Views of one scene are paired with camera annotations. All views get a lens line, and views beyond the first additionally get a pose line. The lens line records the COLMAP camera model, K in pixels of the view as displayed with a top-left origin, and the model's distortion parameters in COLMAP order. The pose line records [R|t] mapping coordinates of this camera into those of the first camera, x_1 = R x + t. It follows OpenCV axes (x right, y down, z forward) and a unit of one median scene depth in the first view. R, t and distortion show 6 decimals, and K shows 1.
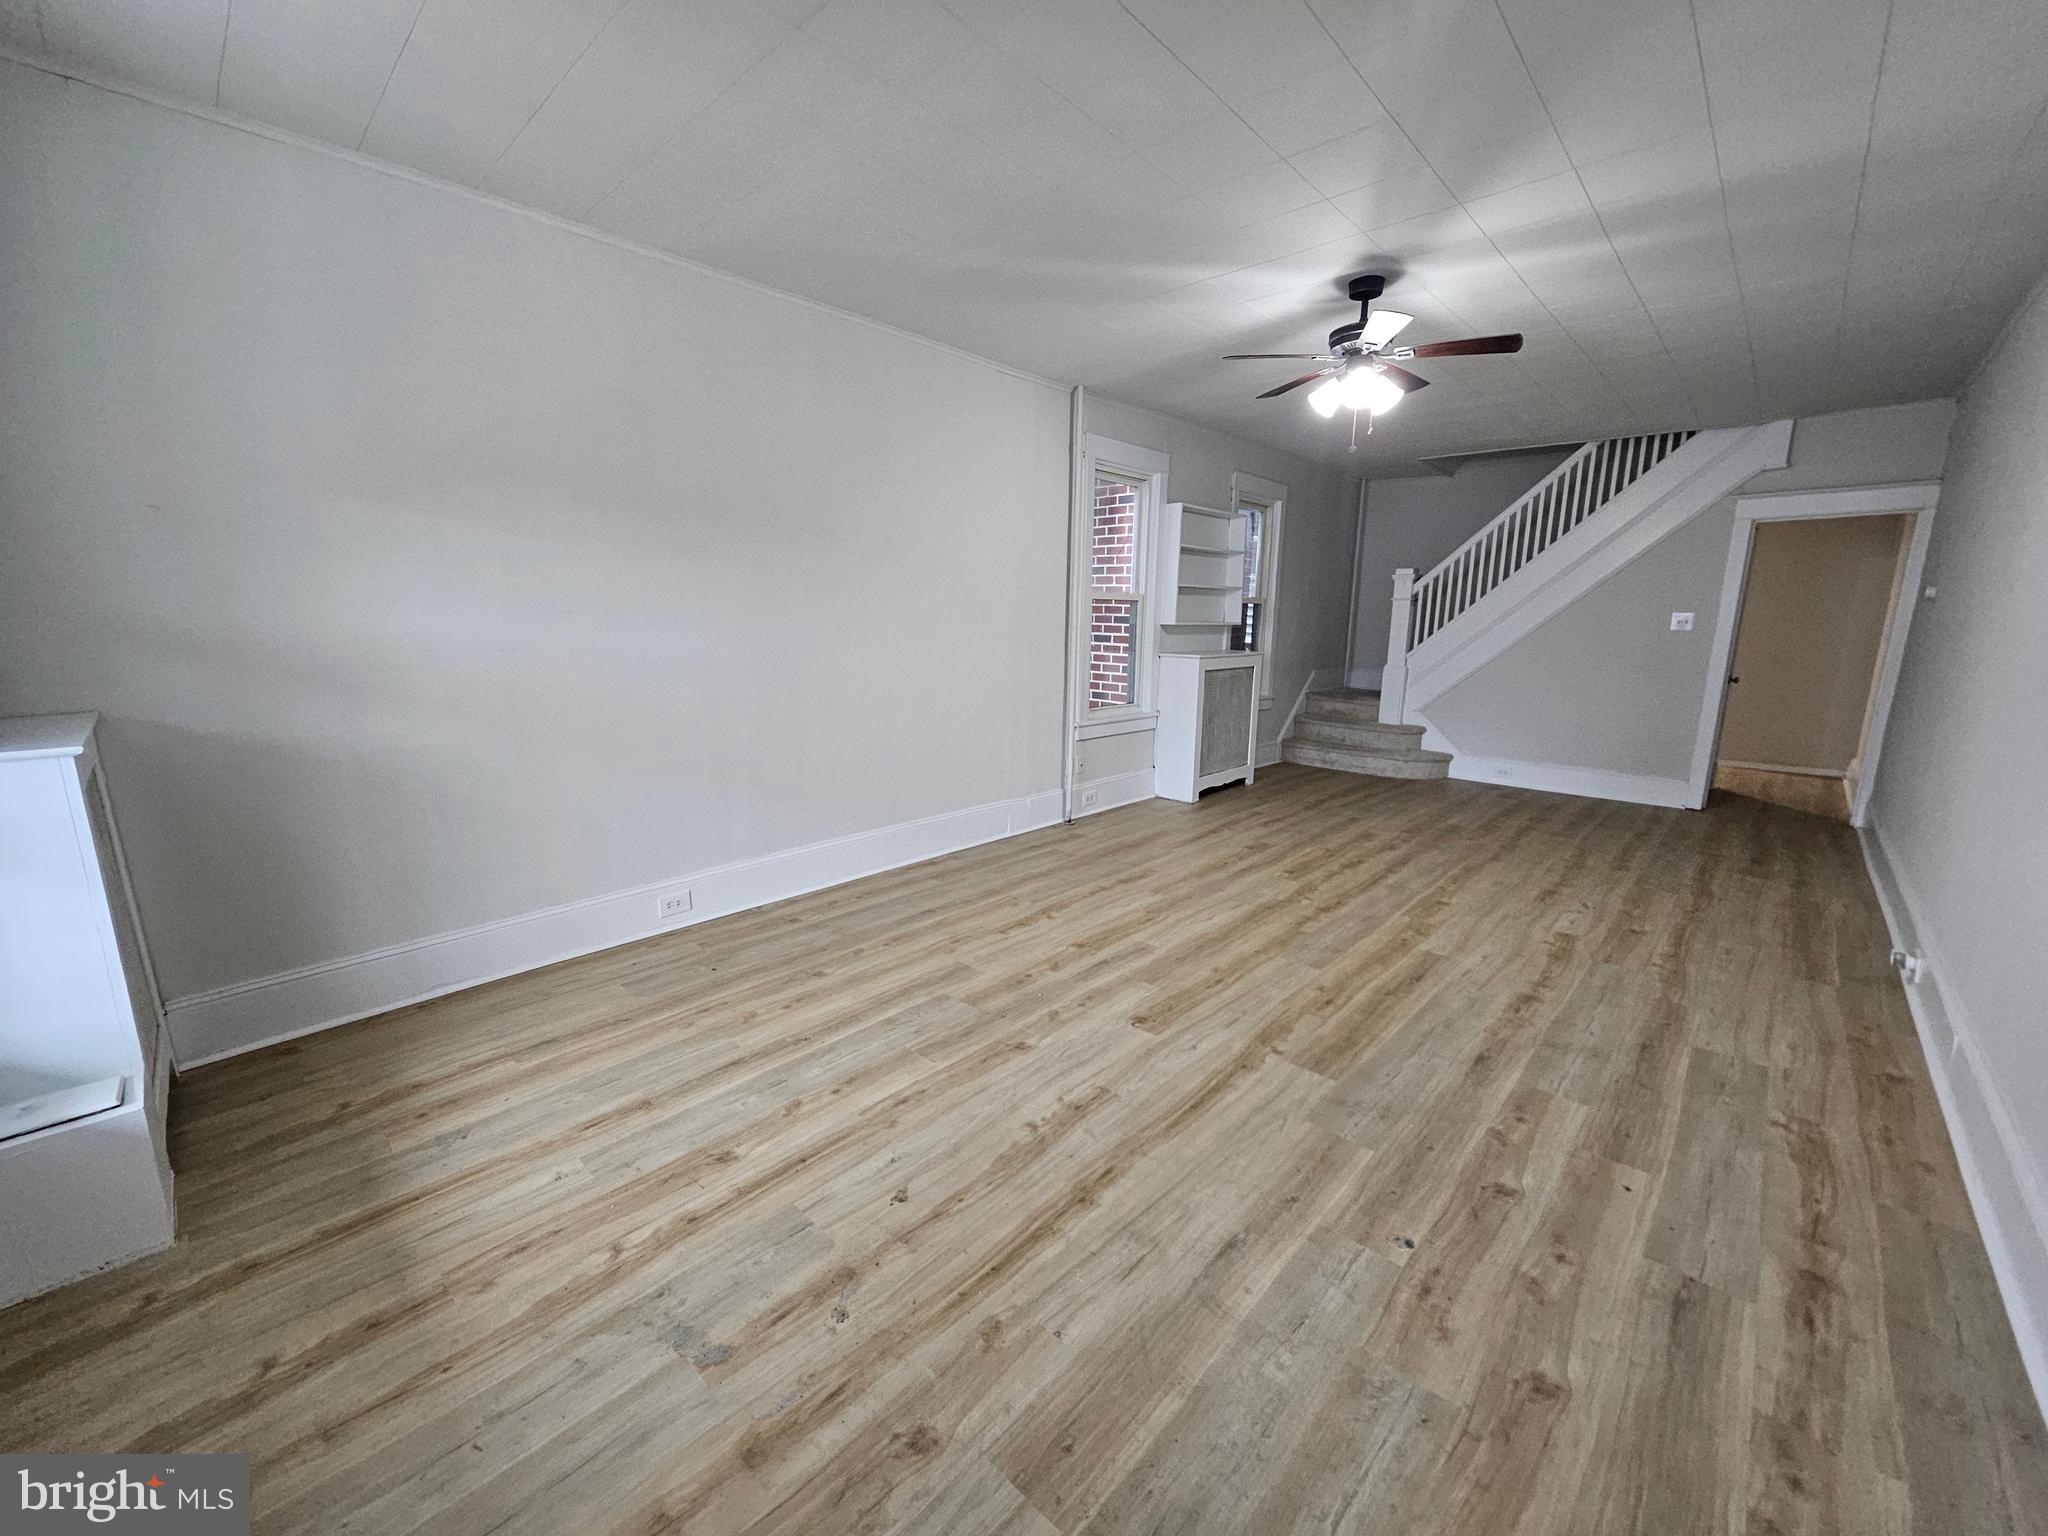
lens RADIAL K [[800.0, 0, 1010.7], [0, 800.0, 767.9], [0, 0, 1]] dist [-0.003113, -0.000177]
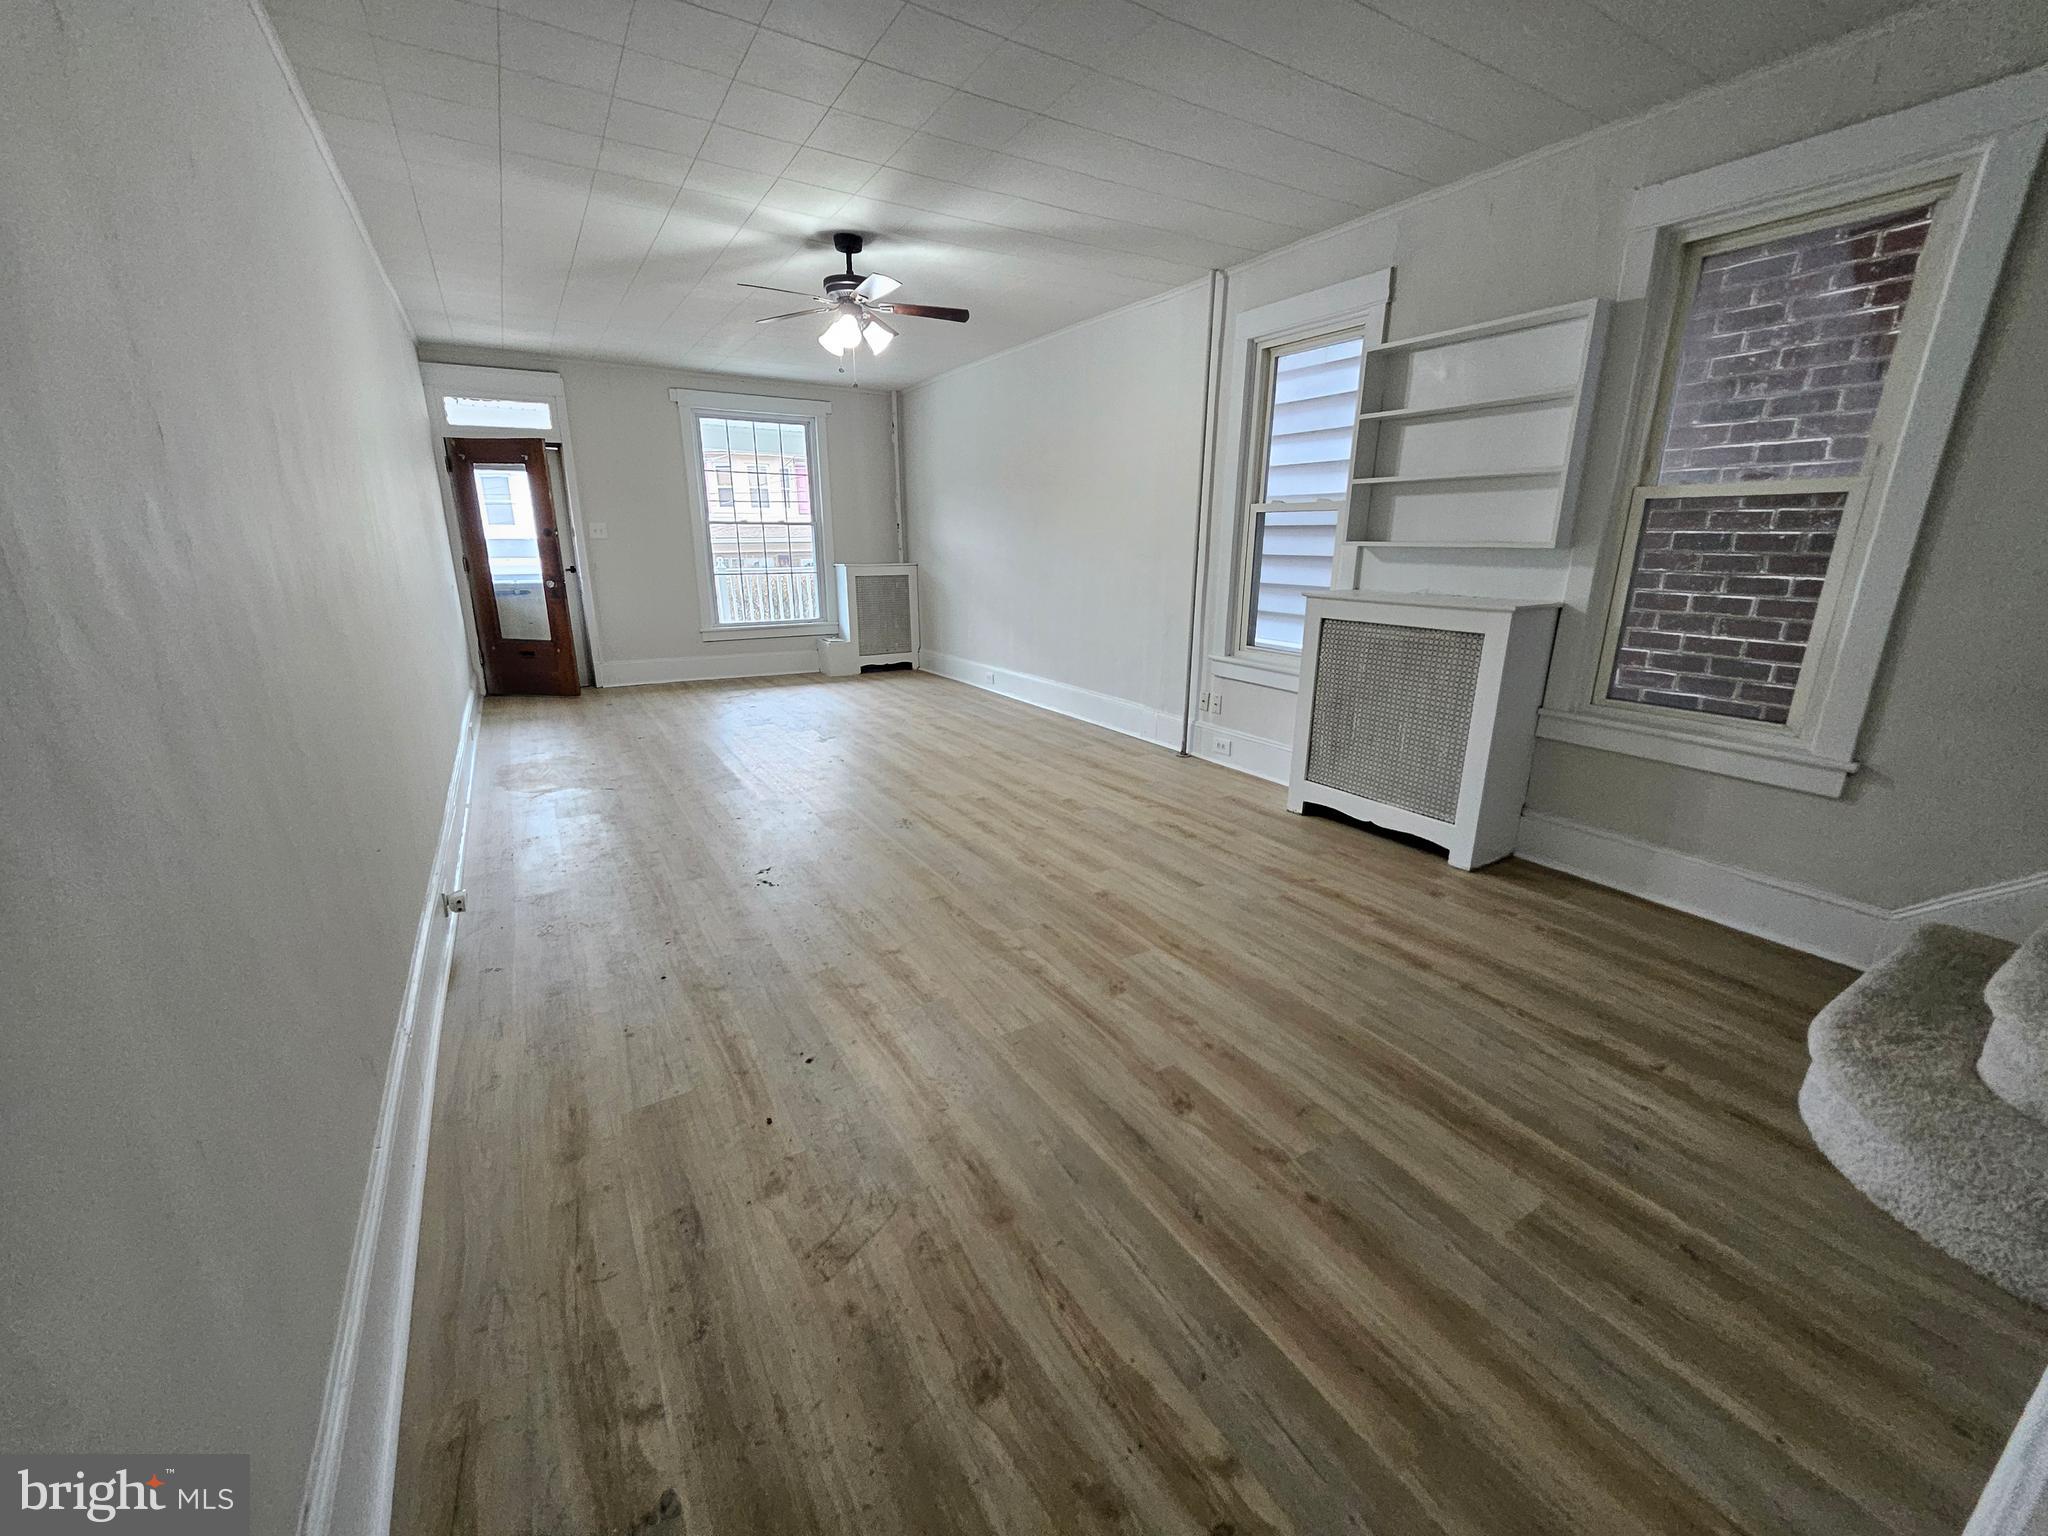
lens RADIAL K [[800.0, 0, 1027.0], [0, 800.0, 768.5], [0, 0, 1]] dist [-0.003113, -0.000177]
pose [[-0.241706, 0.265755, -0.933249, 1.161846], [-0.184850, 0.931542, 0.313144, -0.207552], [0.952580, 0.248200, -0.176034, 1.140479]]
